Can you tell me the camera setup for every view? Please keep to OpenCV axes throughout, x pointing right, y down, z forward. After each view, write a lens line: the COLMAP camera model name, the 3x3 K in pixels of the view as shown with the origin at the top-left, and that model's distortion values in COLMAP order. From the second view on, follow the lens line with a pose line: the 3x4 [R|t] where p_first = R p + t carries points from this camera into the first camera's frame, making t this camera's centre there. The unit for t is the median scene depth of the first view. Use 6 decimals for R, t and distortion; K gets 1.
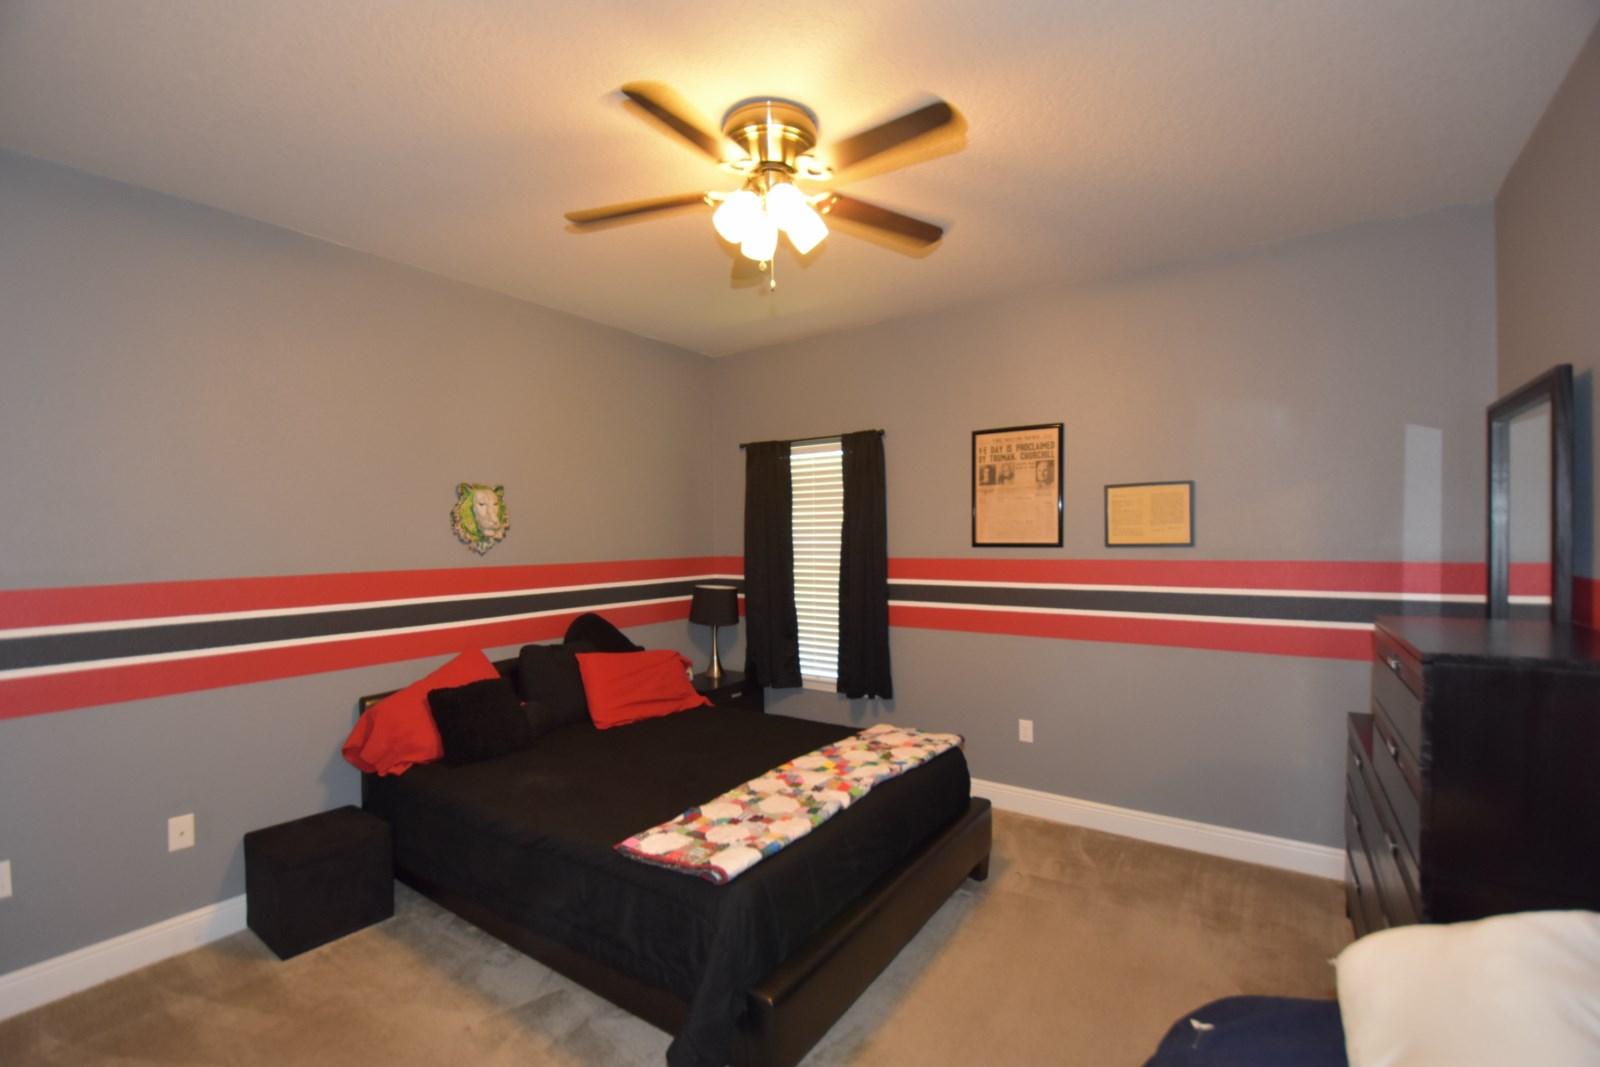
lens RADIAL K [[701.2, 0, 803.2], [0, 701.2, 540.3], [0, 0, 1]] dist [-0.005575, -0.000931]
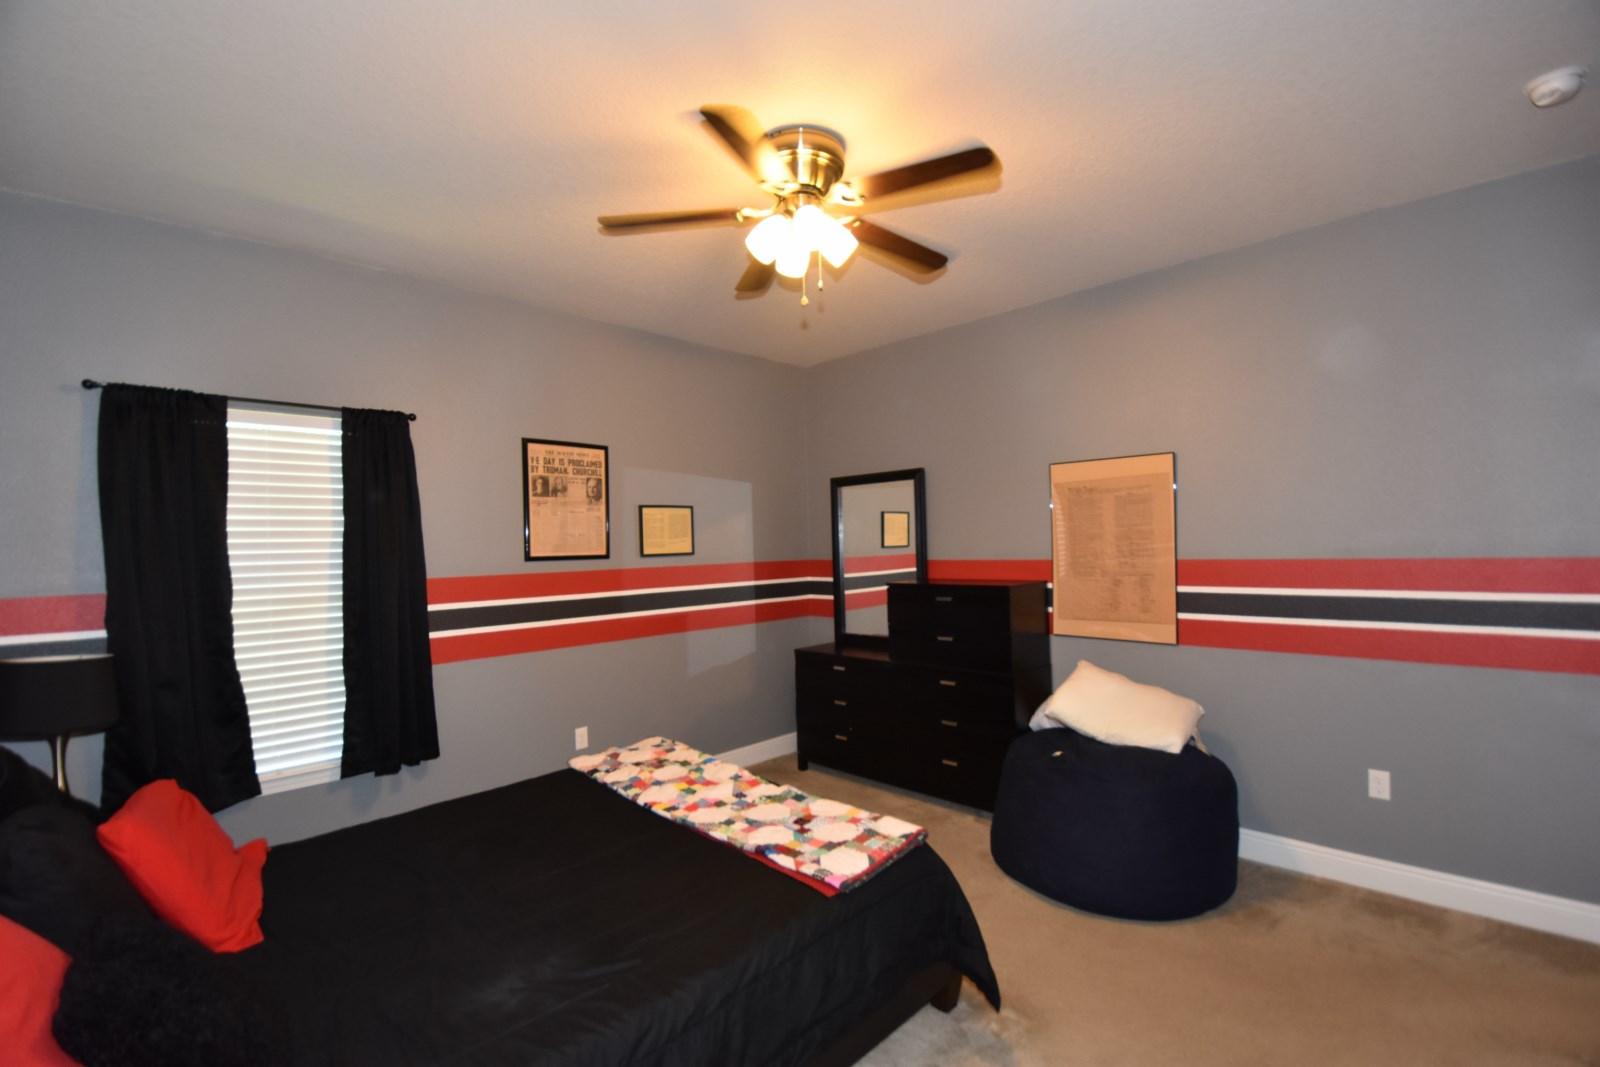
lens RADIAL K [[701.2, 0, 803.8], [0, 701.2, 538.3], [0, 0, 1]] dist [-0.005575, -0.000931]
pose [[0.169728, 0.014179, 0.985389, -0.641588], [0.028174, 0.999418, -0.019233, 0.007784], [-0.985088, 0.031027, 0.169230, 0.494131]]
